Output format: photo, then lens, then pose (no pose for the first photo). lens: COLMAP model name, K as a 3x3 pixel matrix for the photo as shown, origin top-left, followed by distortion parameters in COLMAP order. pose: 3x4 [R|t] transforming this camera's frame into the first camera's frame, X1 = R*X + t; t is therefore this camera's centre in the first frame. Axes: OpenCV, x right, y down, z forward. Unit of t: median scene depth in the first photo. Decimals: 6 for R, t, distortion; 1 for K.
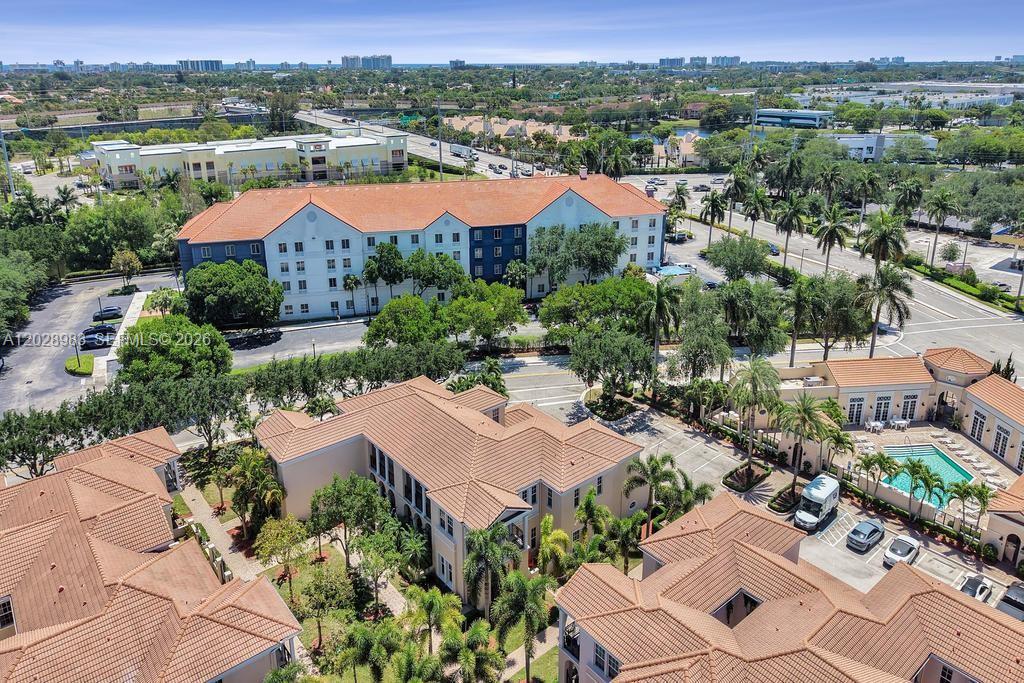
lens RADIAL K [[662.0, 0, 512.0], [0, 662.0, 341.5], [0, 0, 1]] dist [0.040938, -0.039638]
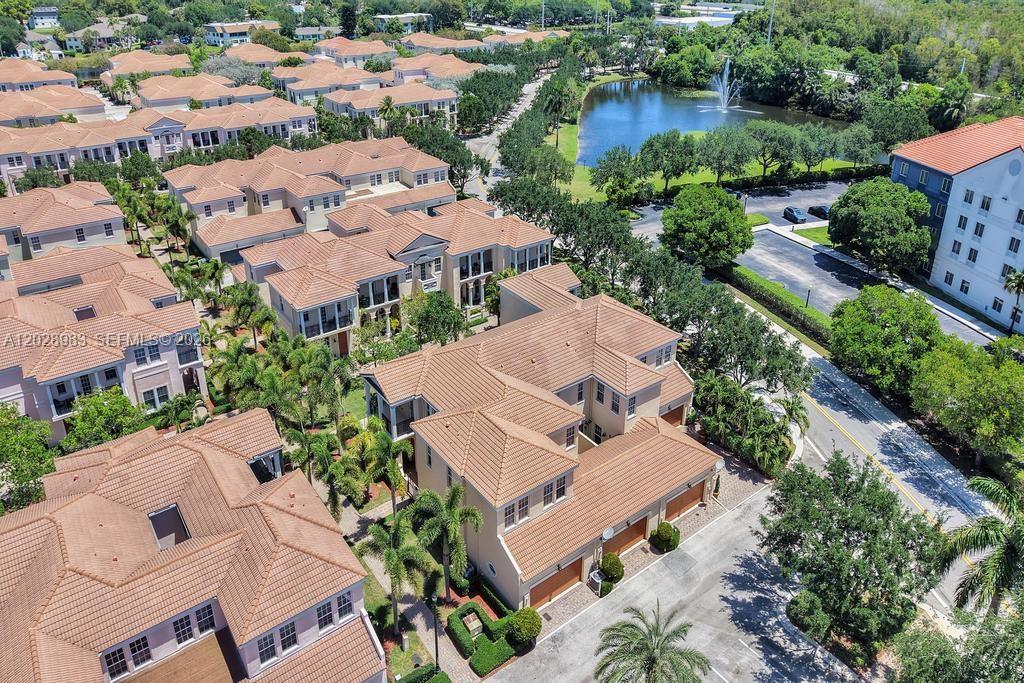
lens RADIAL K [[662.6, 0, 512.3], [0, 662.6, 310.5], [0, 0, 1]] dist [0.040115, -0.040368]
pose [[-0.039195, 0.470497, -0.881531, 0.365311], [-0.392392, 0.804093, 0.446613, -0.162039], [0.918962, 0.363411, 0.153103, 0.443677]]
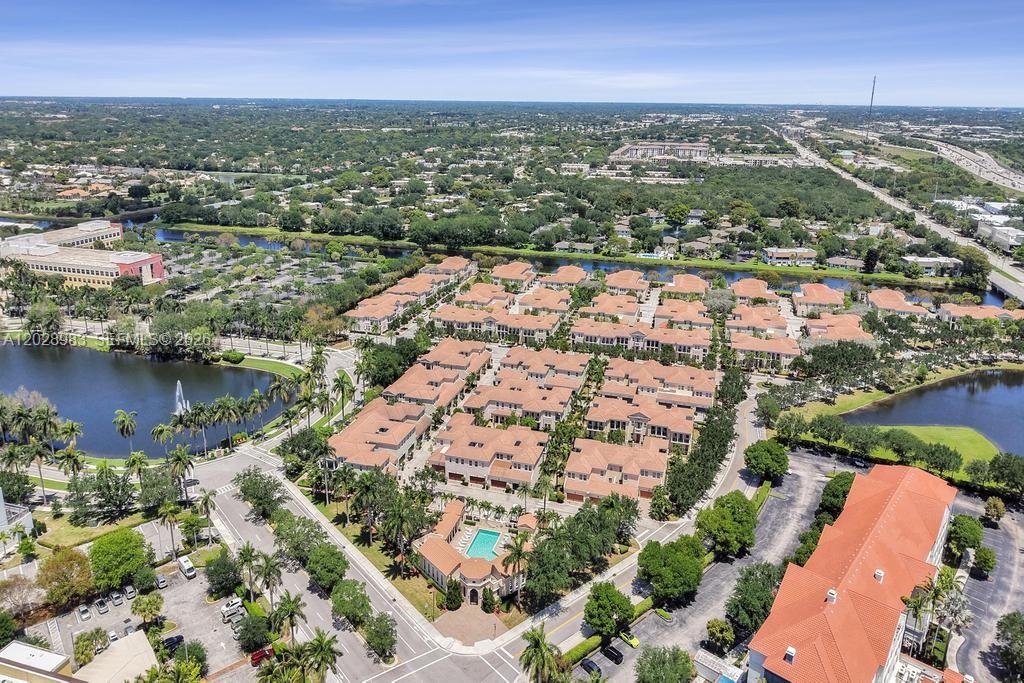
lens RADIAL K [[678.8, 0, 509.2], [0, 678.8, 314.2], [0, 0, 1]] dist [0.080039, -0.120768]
pose [[-0.824698, 0.164493, -0.541124, 1.031146], [-0.224610, 0.782830, 0.580283, -1.119280], [0.519060, 0.600100, -0.608651, 1.229836]]
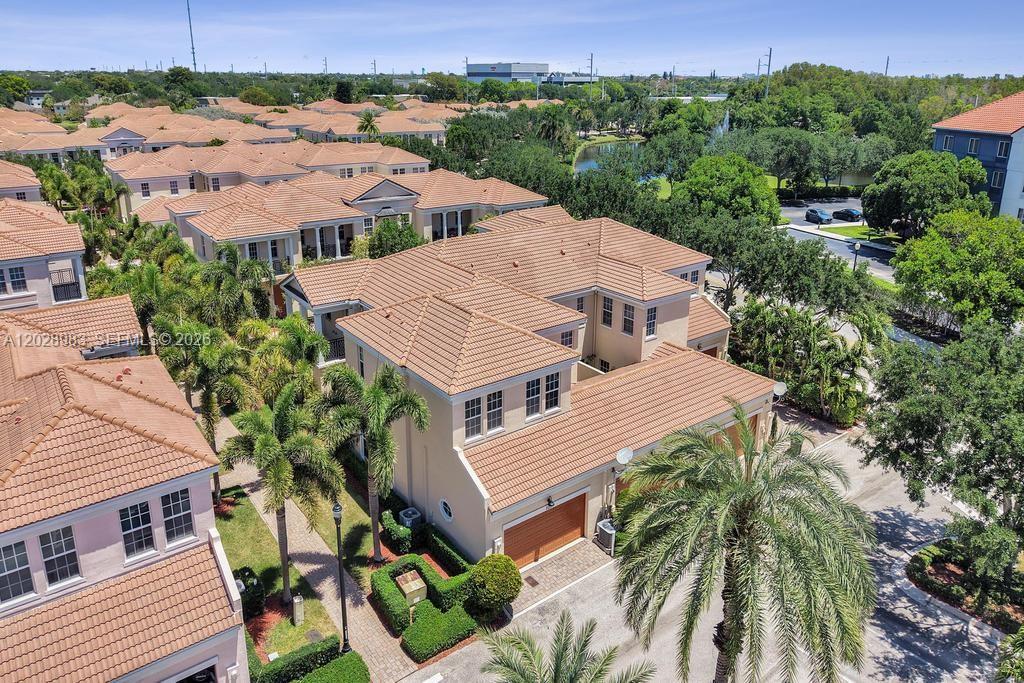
lens RADIAL K [[662.0, 0, 512.0], [0, 662.0, 341.5], [0, 0, 1]] dist [0.040938, -0.039638]
pose [[-0.036087, 0.370520, -0.928123, 0.302895], [-0.395479, 0.847616, 0.353757, -0.015706], [0.917766, 0.379819, 0.115945, 0.516187]]
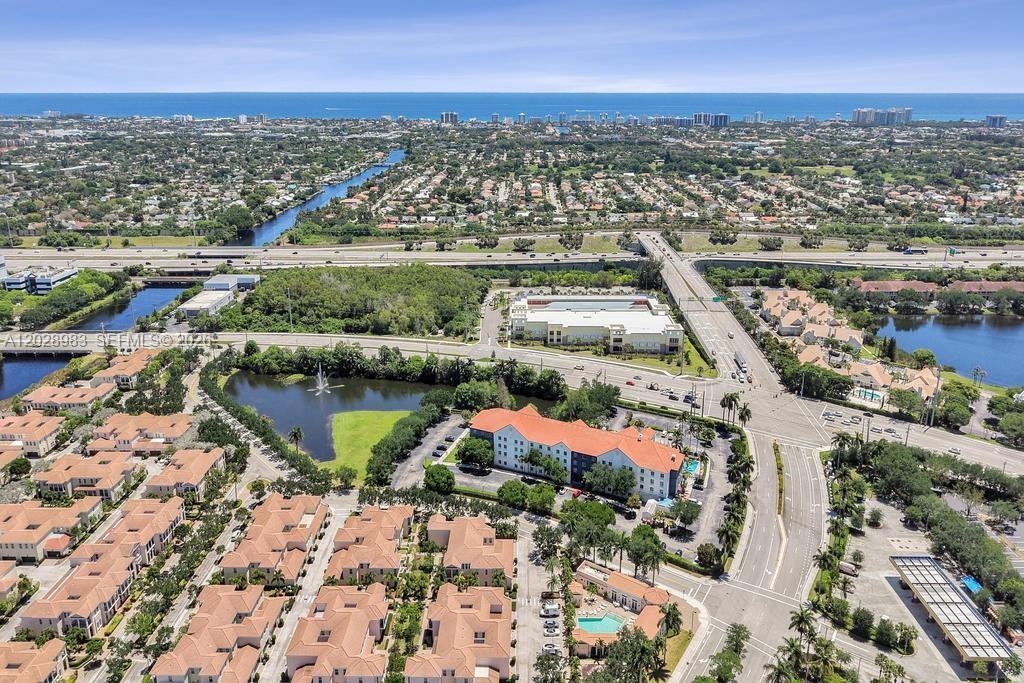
lens RADIAL K [[693.1, 0, 513.9], [0, 693.1, 311.6], [0, 0, 1]] dist [0.061167, -0.075892]
pose [[0.764713, 0.192297, -0.615009, 1.124703], [-0.248507, 0.968611, -0.006140, -0.561303], [0.594523, 0.157529, 0.788496, -1.010989]]
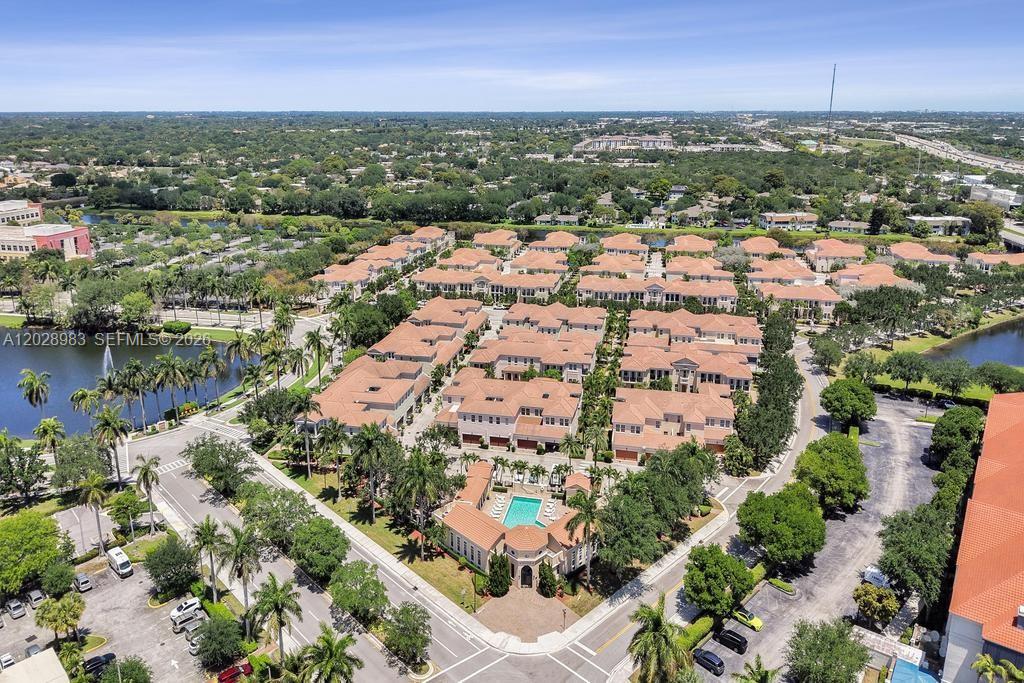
lens RADIAL K [[693.1, 0, 513.9], [0, 693.1, 311.6], [0, 0, 1]] dist [0.061167, -0.075892]
pose [[-0.779295, 0.177328, -0.601044, 1.002676], [-0.240403, 0.801144, 0.548064, -0.758198], [0.578710, 0.571596, -0.581697, 1.071405]]
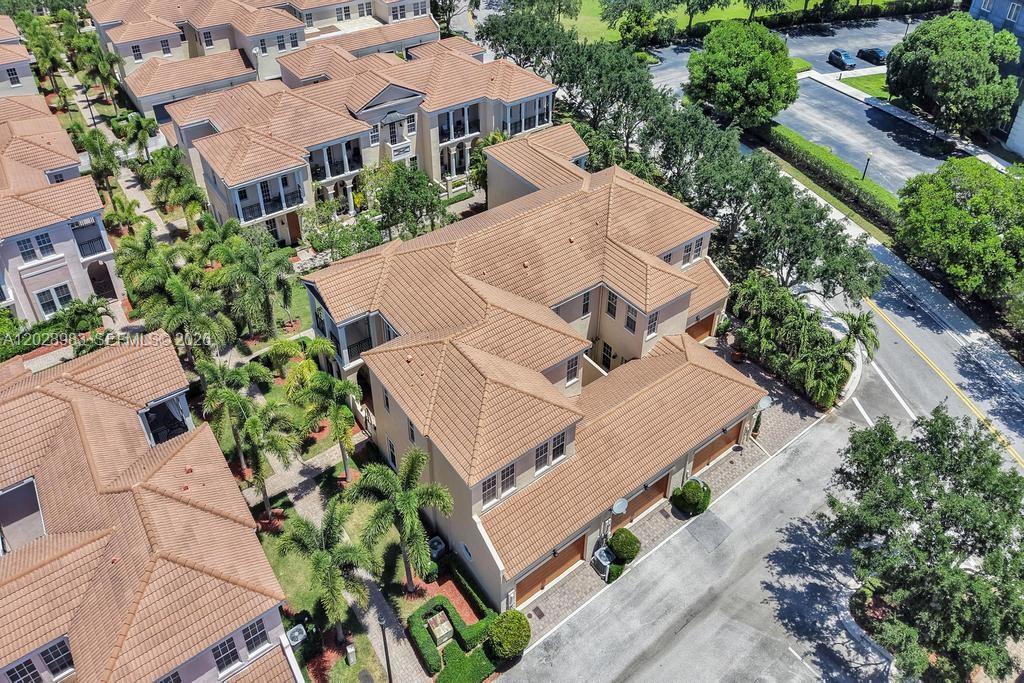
lens RADIAL K [[676.1, 0, 511.2], [0, 676.1, 251.6], [0, 0, 1]] dist [0.016130, -0.004178]
pose [[-0.043468, 0.594180, -0.803156, 0.257352], [-0.395571, 0.727979, 0.559973, -0.136602], [0.917406, 0.342047, 0.203397, 0.458093]]
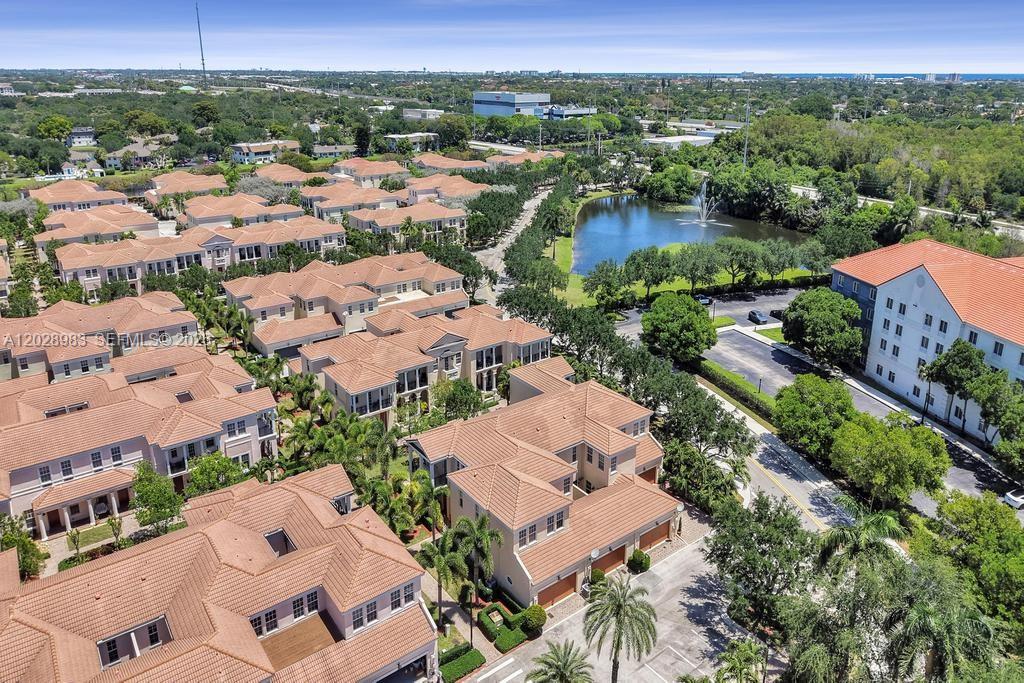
lens RADIAL K [[662.0, 0, 512.0], [0, 662.0, 341.5], [0, 0, 1]] dist [0.040938, -0.039638]
pose [[-0.036281, 0.378039, -0.925079, 0.507327], [-0.391574, 0.846289, 0.361198, -0.211966], [0.919431, 0.375342, 0.117326, 0.416811]]
